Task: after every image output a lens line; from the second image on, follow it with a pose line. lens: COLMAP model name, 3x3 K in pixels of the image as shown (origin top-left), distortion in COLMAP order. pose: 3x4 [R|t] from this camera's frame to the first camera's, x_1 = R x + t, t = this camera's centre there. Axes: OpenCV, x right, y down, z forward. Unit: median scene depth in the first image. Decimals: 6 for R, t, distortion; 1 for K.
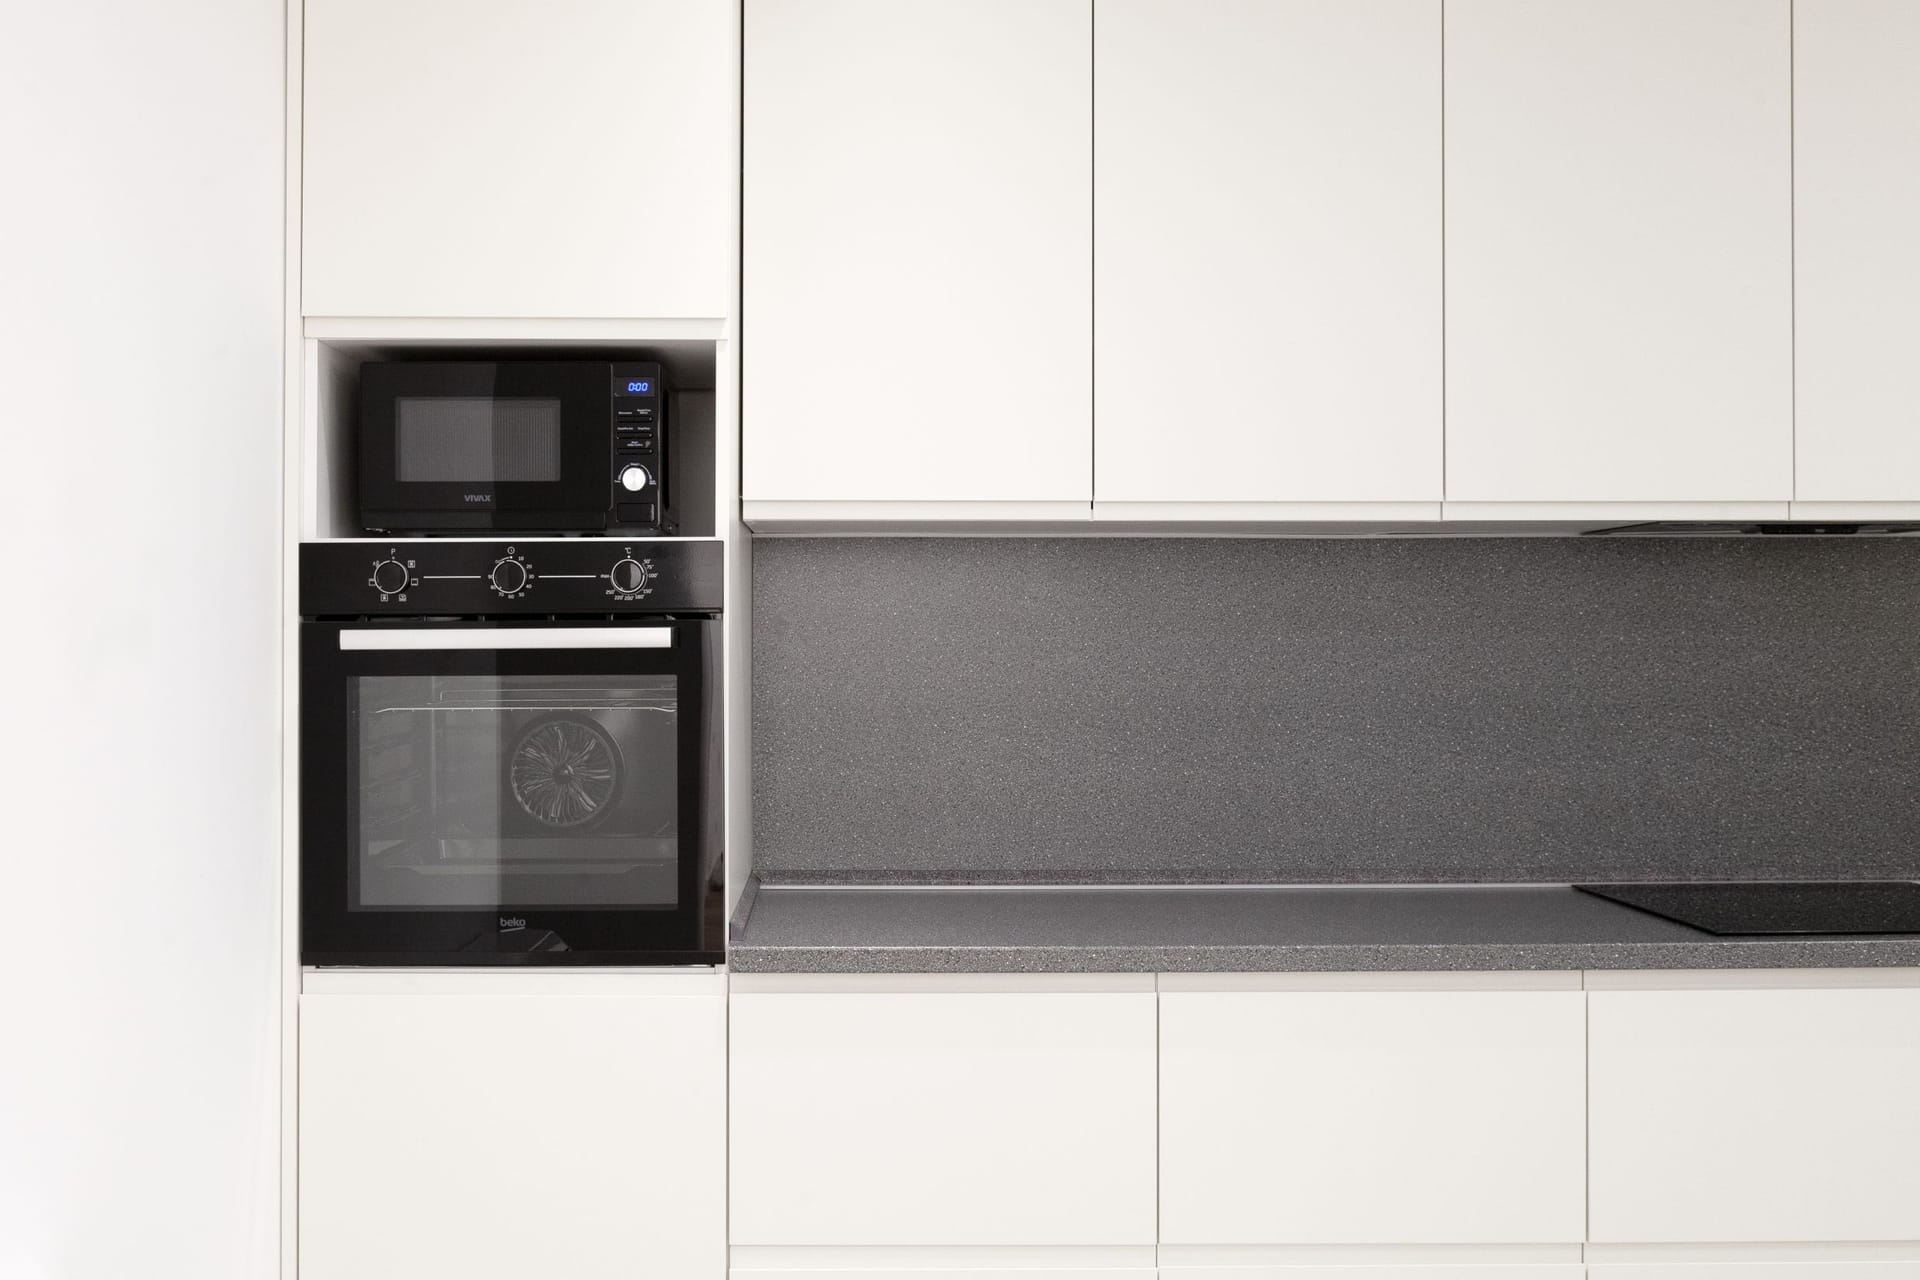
lens RADIAL K [[2698.2, 0, 960.0], [0, 2698.2, 638.2], [0, 0, 1]] dist [-0.030213, 0.000000]
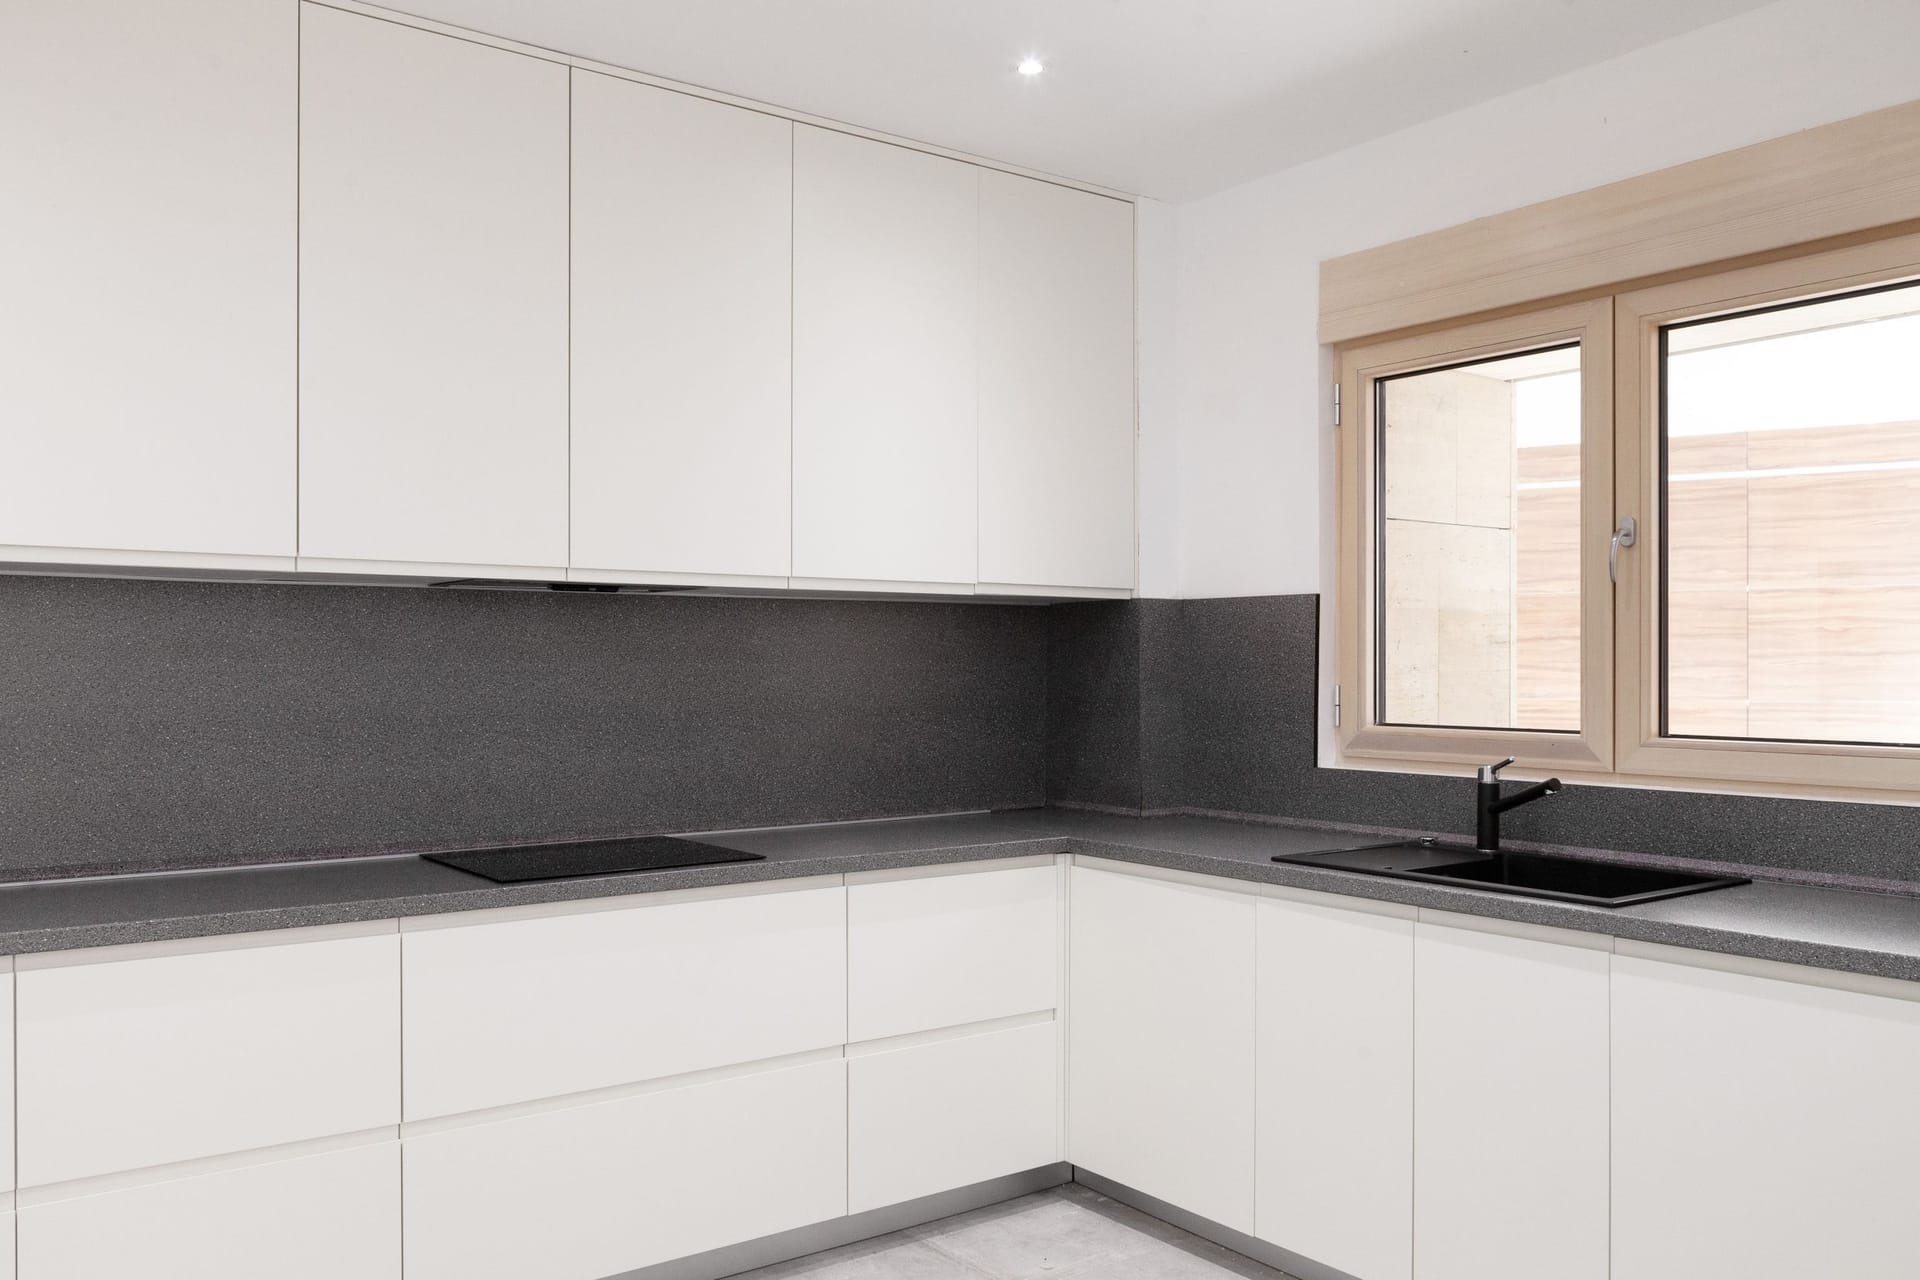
lens RADIAL K [[2698.2, 0, 960.2], [0, 2698.2, 640.0], [0, 0, 1]] dist [-0.030213, 0.000000]
pose [[0.600561, 0.009402, 0.799524, -0.665240], [-0.001595, 0.999943, -0.010560, 0.001061], [-0.799578, 0.005067, 0.600541, 0.006265]]
